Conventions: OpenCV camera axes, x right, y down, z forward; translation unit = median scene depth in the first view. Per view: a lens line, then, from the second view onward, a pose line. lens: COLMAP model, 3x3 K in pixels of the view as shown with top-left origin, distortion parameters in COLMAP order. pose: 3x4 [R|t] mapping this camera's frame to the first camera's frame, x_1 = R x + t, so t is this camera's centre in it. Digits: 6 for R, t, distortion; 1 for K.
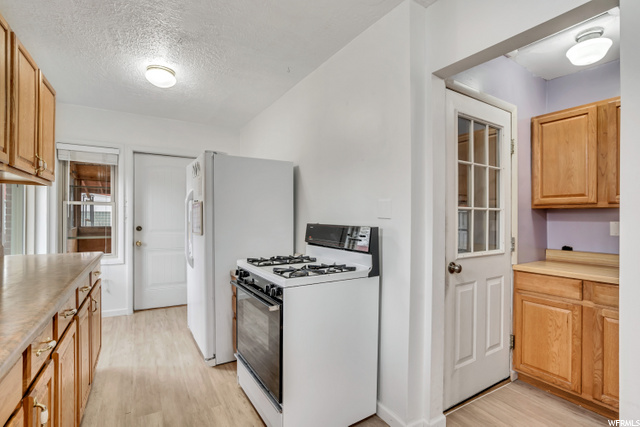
lens RADIAL K [[298.1, 0, 320.6], [0, 298.1, 217.5], [0, 0, 1]] dist [-0.022434, -0.000008]
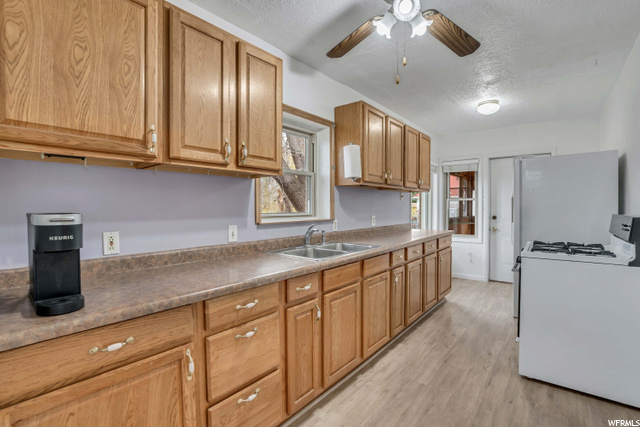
lens RADIAL K [[298.1, 0, 320.3], [0, 298.1, 211.6], [0, 0, 1]] dist [-0.022434, -0.000008]
pose [[0.343945, 0.002930, -0.938985, 0.408933], [0.004373, 0.999979, 0.004723, 0.002480], [0.938980, -0.005730, 0.343925, -0.187732]]
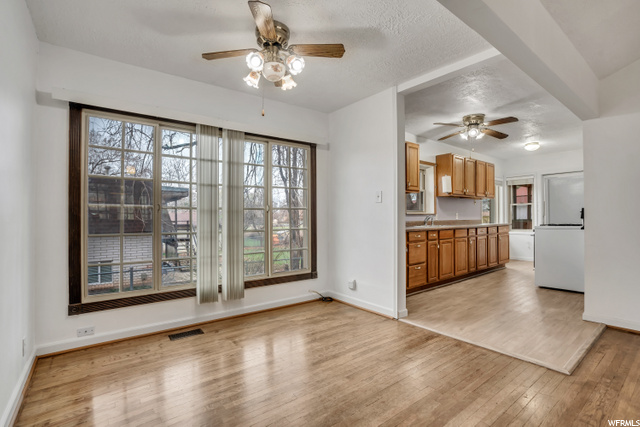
lens RADIAL K [[298.1, 0, 317.6], [0, 298.1, 216.1], [0, 0, 1]] dist [-0.022434, -0.000008]
pose [[0.117230, -0.016292, -0.992971, 1.230061], [0.003069, 0.999867, -0.016043, 0.070197], [0.993100, -0.001167, 0.117264, -0.737267]]
